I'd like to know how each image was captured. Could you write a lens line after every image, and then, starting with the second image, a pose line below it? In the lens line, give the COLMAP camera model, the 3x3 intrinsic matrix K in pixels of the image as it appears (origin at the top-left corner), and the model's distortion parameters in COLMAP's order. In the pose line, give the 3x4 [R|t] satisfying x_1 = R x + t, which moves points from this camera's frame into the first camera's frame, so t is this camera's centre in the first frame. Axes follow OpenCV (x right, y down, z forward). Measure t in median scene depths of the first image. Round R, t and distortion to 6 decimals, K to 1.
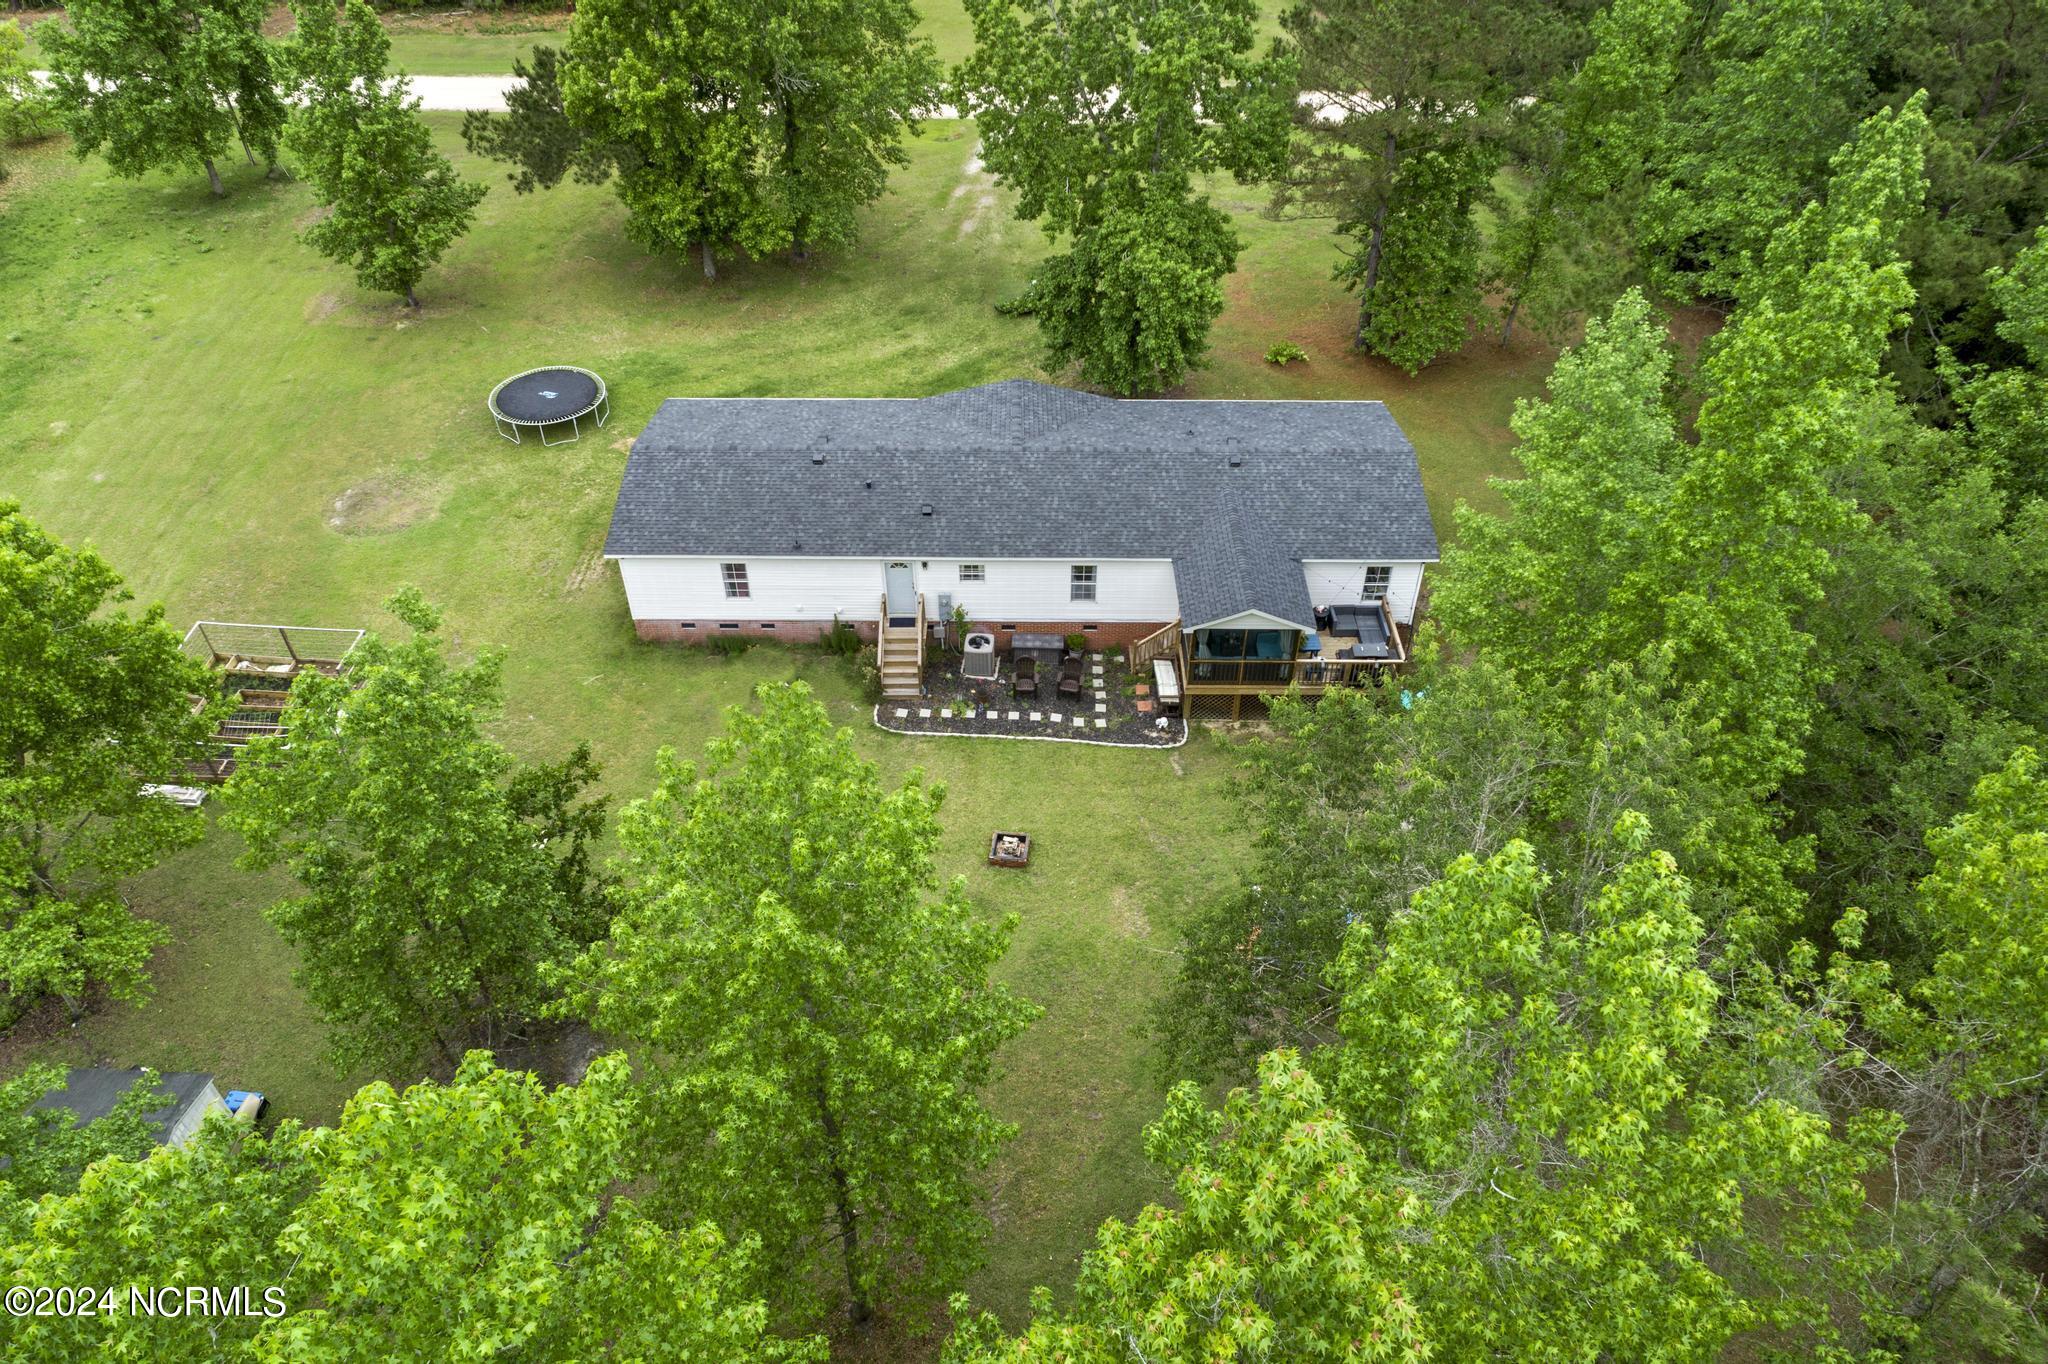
lens RADIAL K [[1387.5, 0, 1024.0], [0, 1387.5, 682.0], [0, 0, 1]] dist [-0.000806, 0.009697]
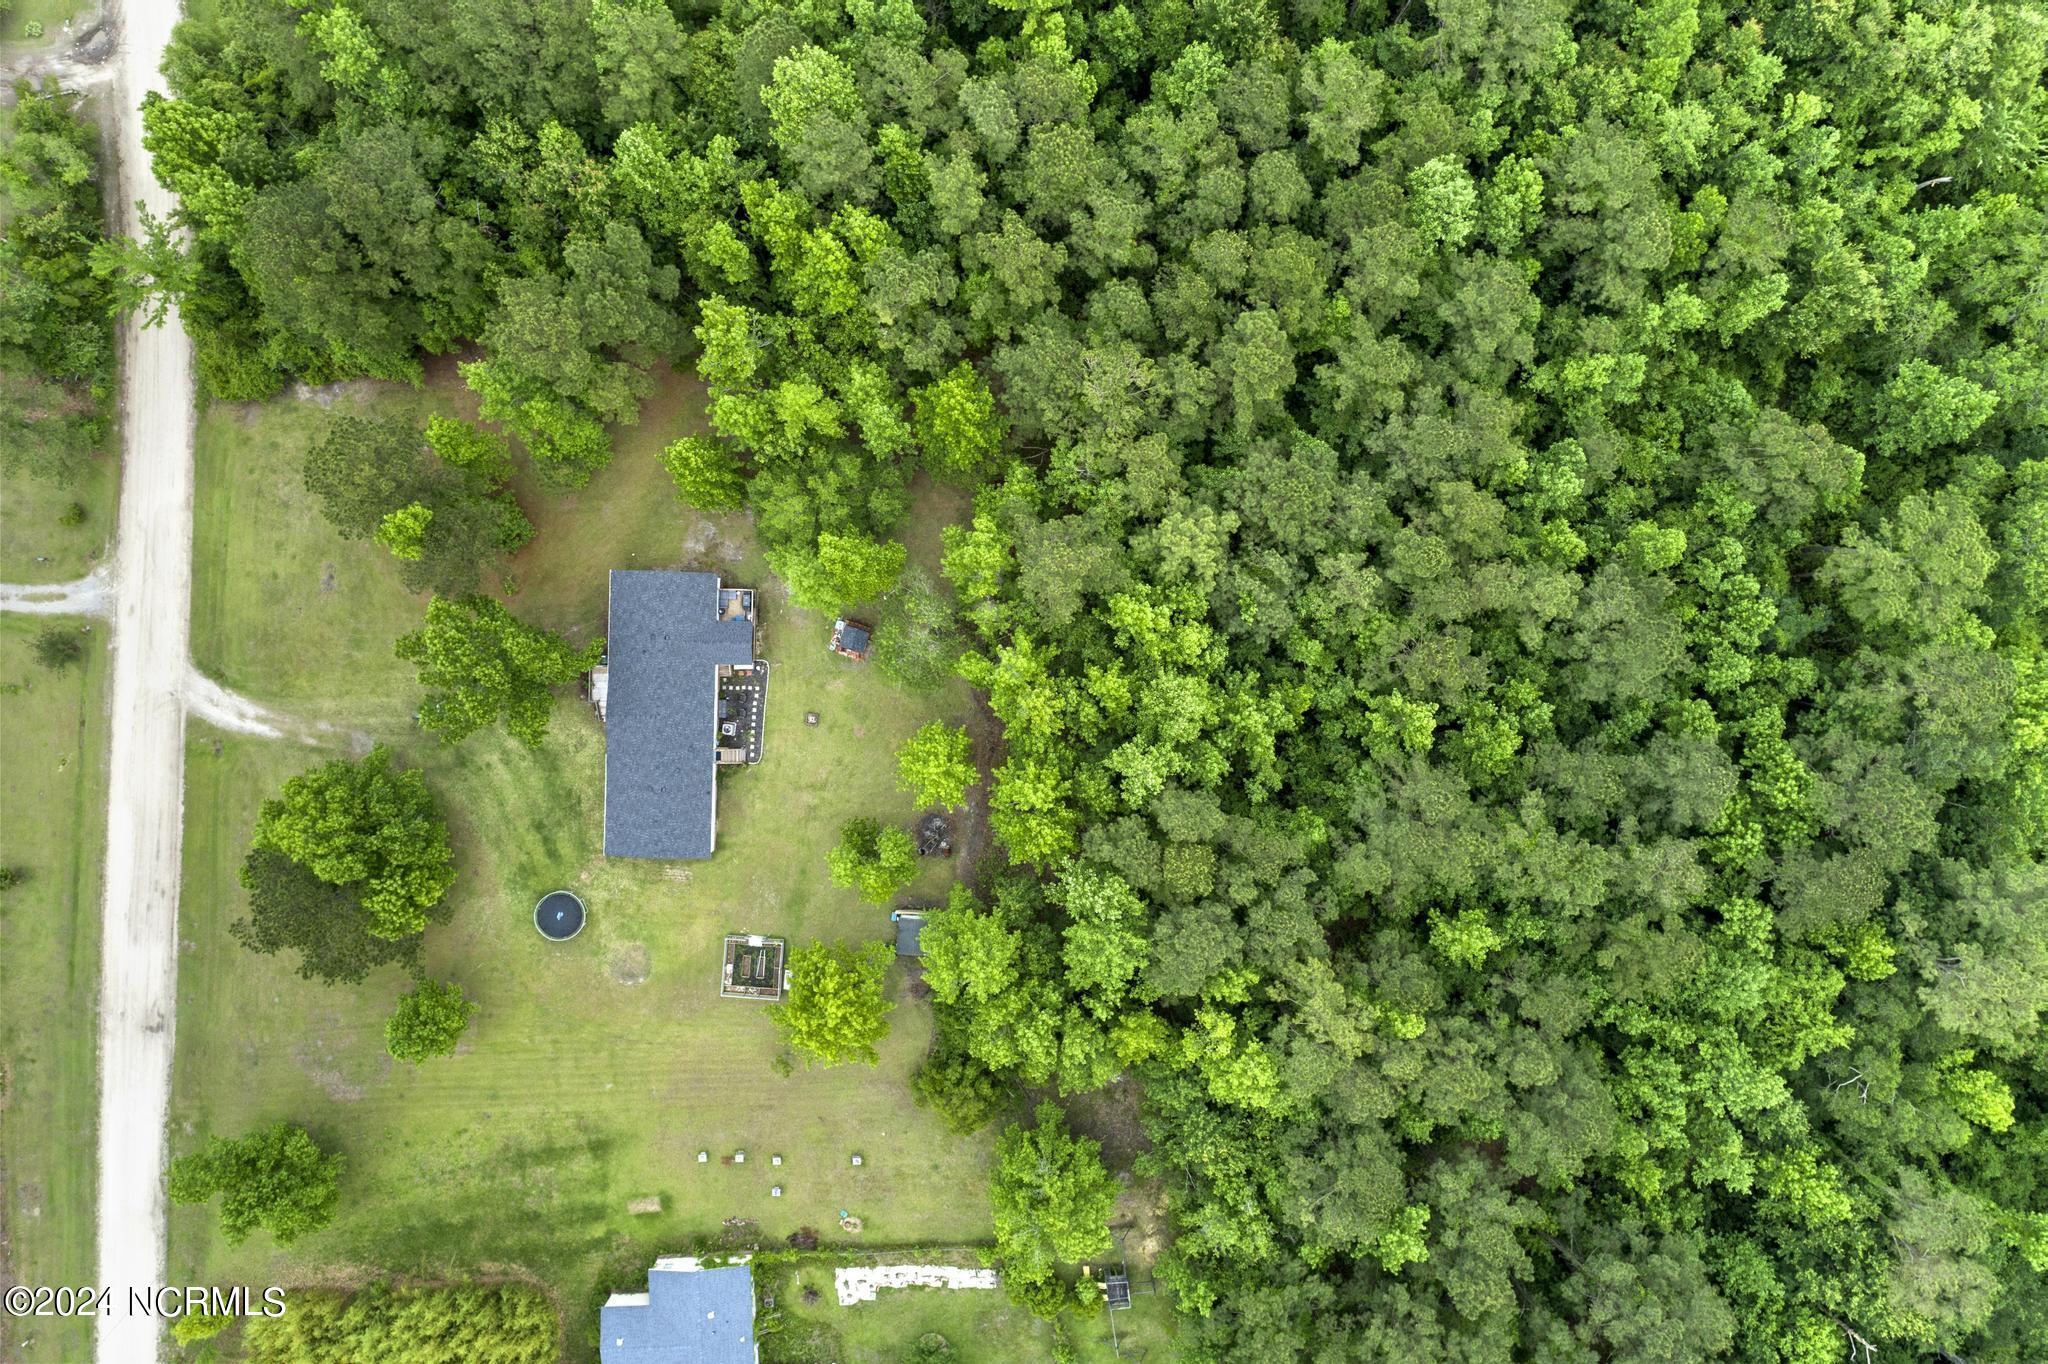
lens RADIAL K [[1387.5, 0, 1024.0], [0, 1387.5, 682.0], [0, 0, 1]] dist [-0.000806, 0.009697]
pose [[0.021326, -0.999524, -0.022285, 0.141357], [0.657660, -0.002764, 0.753310, -1.778985], [-0.753013, -0.030721, 0.657288, -1.348793]]
